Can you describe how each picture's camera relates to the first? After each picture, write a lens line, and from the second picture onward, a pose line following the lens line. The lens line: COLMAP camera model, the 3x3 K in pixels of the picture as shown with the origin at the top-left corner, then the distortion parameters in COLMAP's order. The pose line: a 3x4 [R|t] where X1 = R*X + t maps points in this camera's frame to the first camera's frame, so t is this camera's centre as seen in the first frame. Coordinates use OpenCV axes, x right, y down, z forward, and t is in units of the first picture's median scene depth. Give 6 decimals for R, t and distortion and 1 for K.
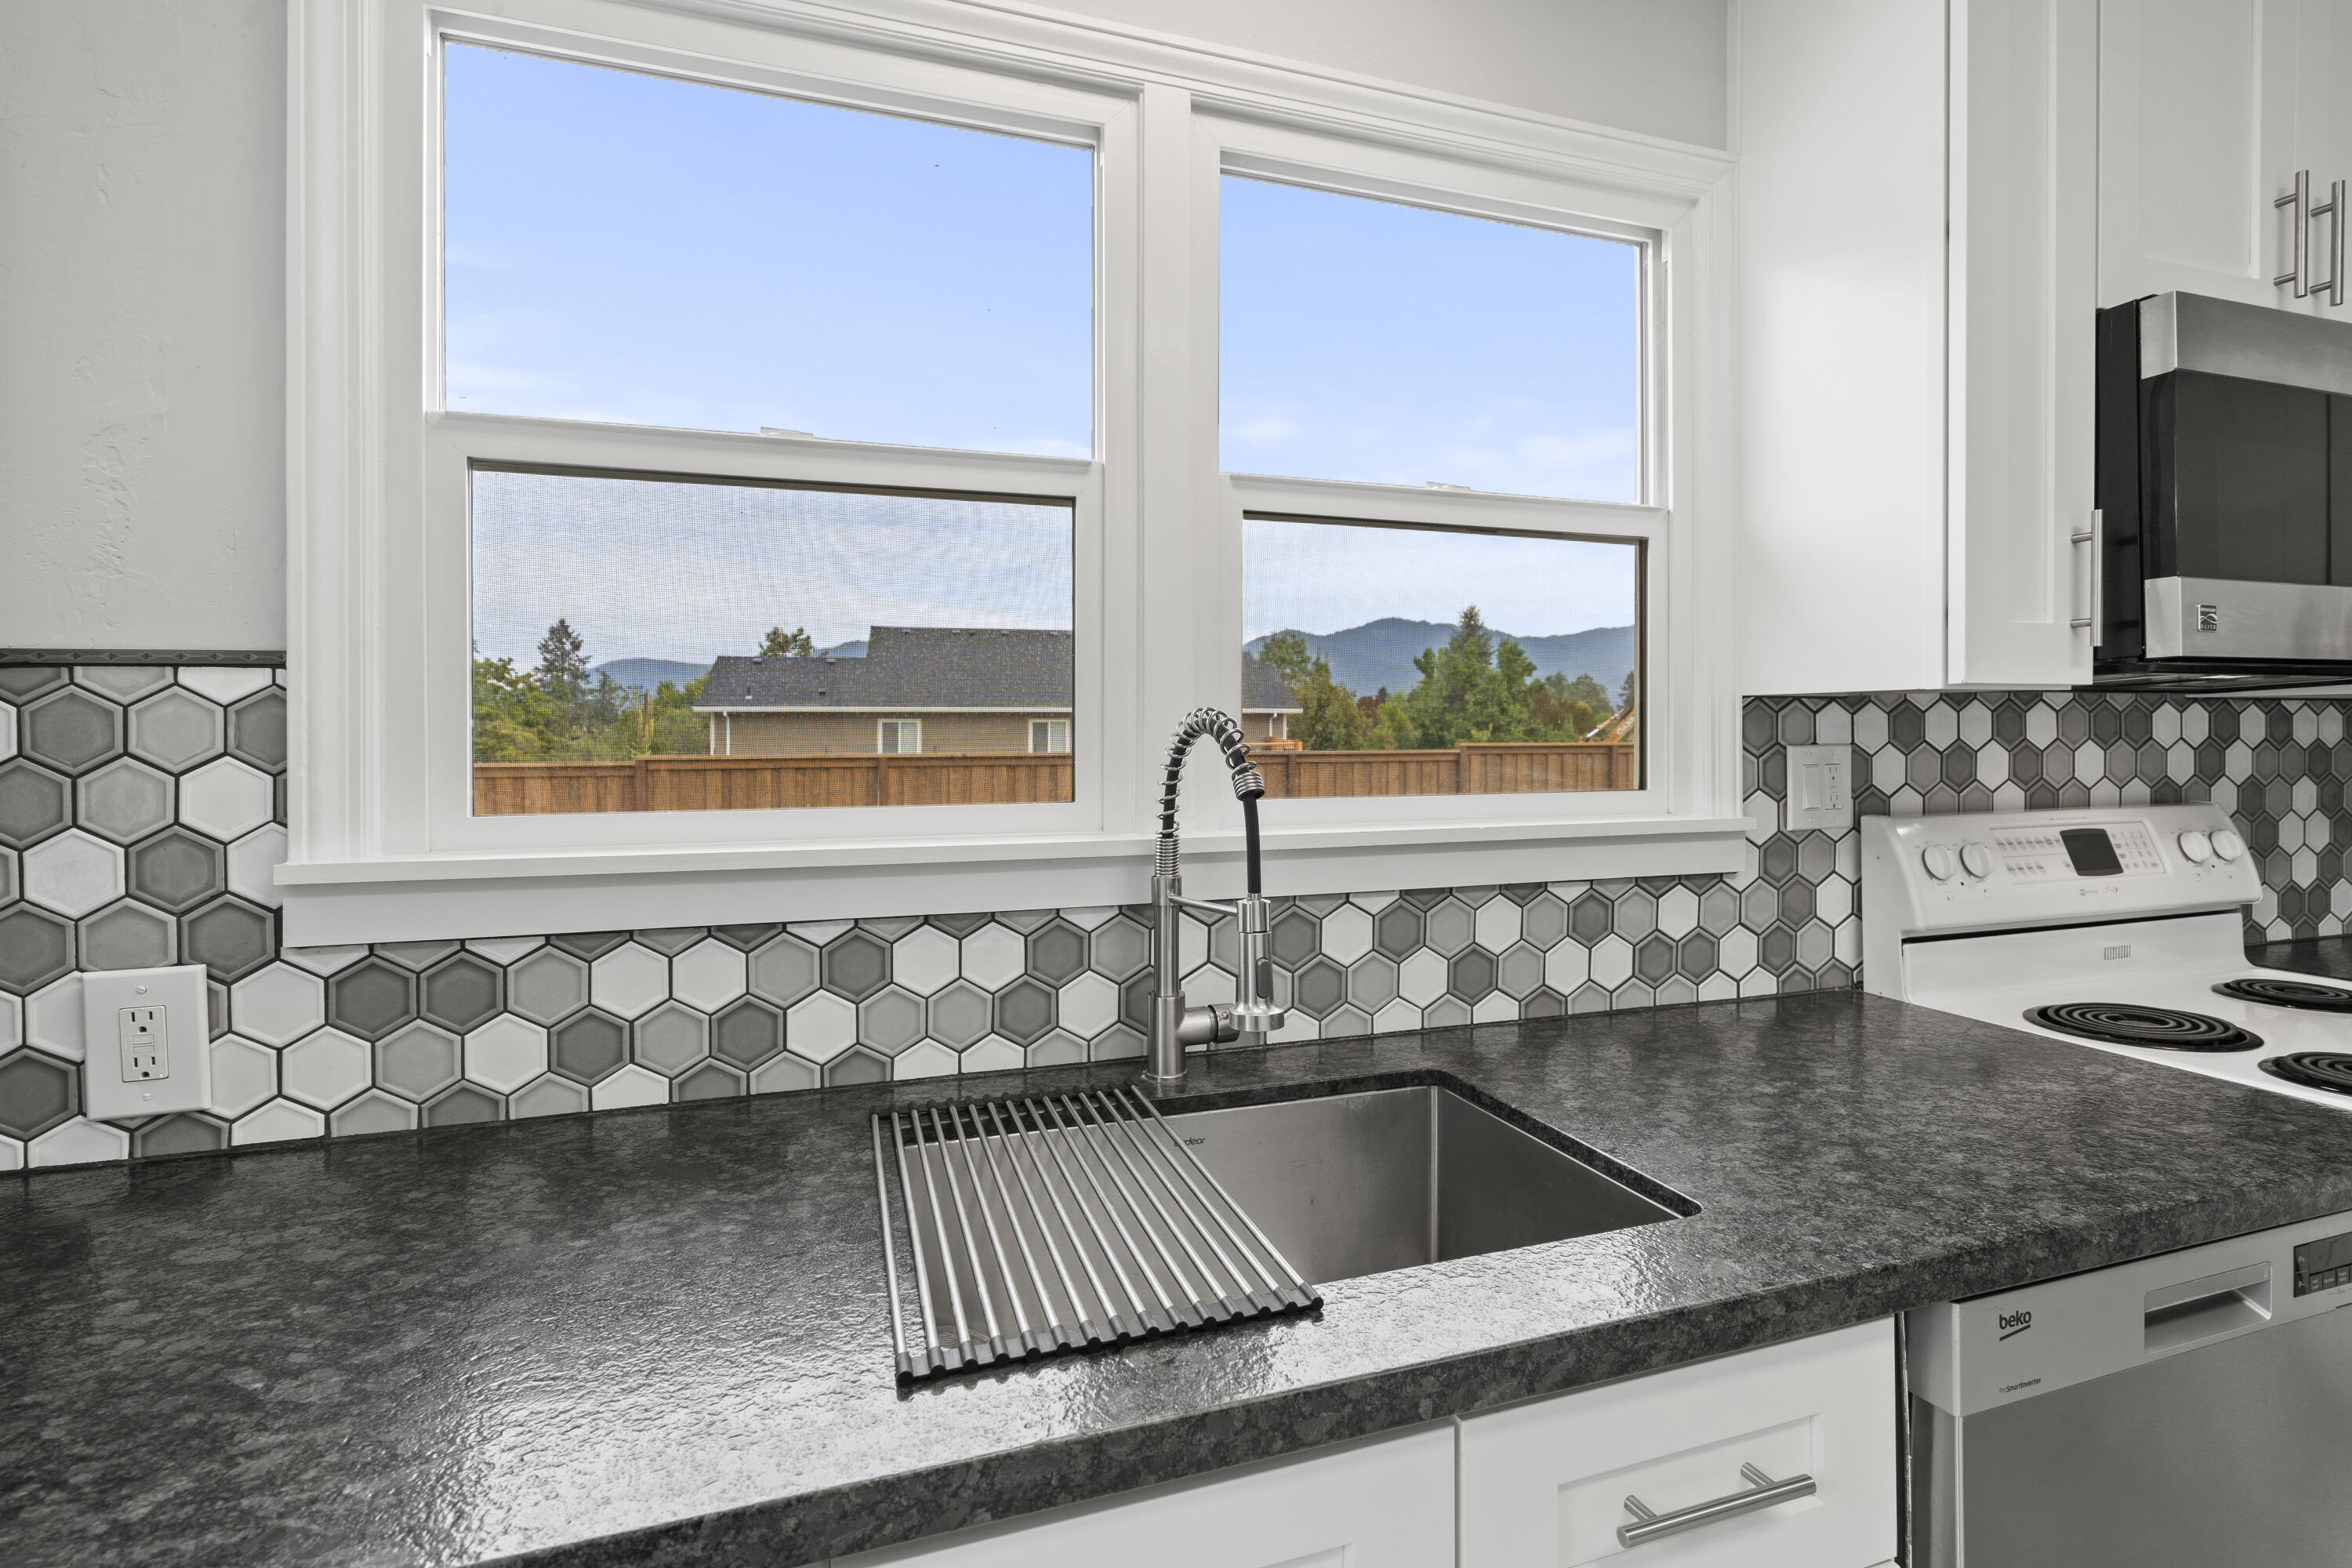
lens RADIAL K [[1083.0, 0, 1179.4], [0, 1083.0, 742.1], [0, 0, 1]] dist [-0.001853, 0.000472]
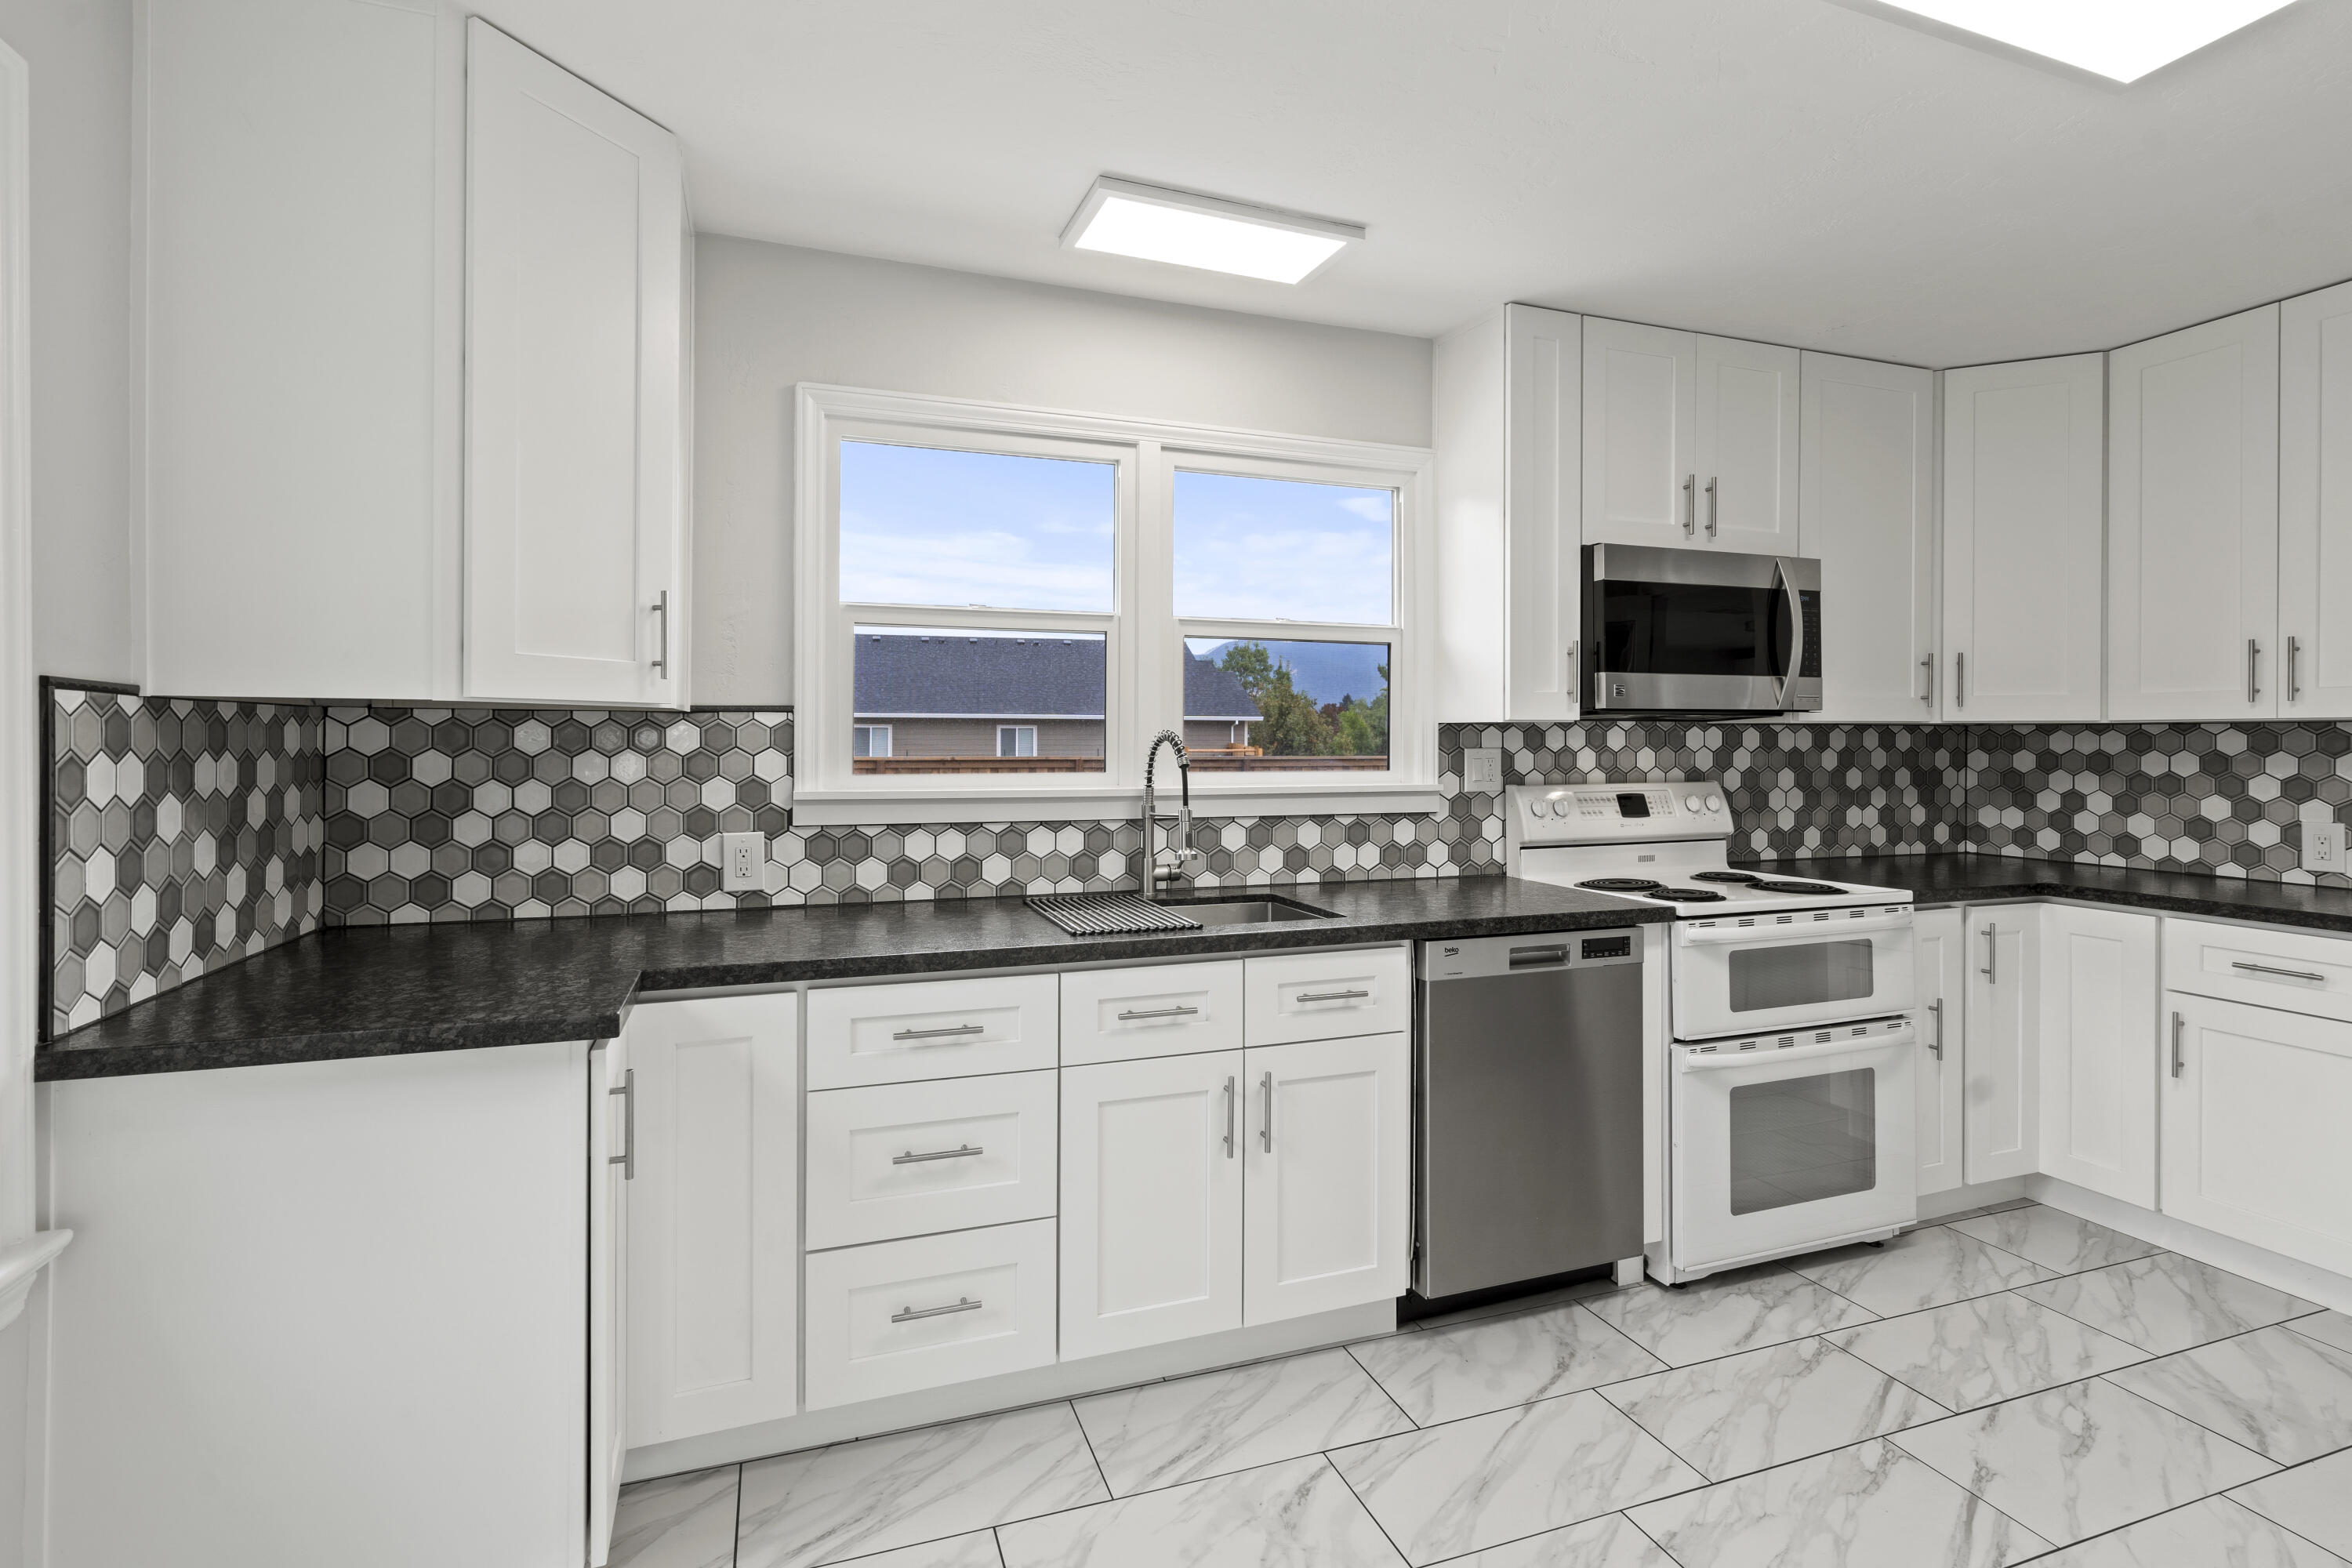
lens RADIAL K [[1083.0, 0, 1169.8], [0, 1083.0, 747.3], [0, 0, 1]] dist [-0.001853, 0.000472]
pose [[0.999684, 0.004772, 0.024664, -0.021827], [-0.004746, 0.999988, -0.001100, 0.007376], [-0.024669, 0.000982, 0.999695, -1.141108]]
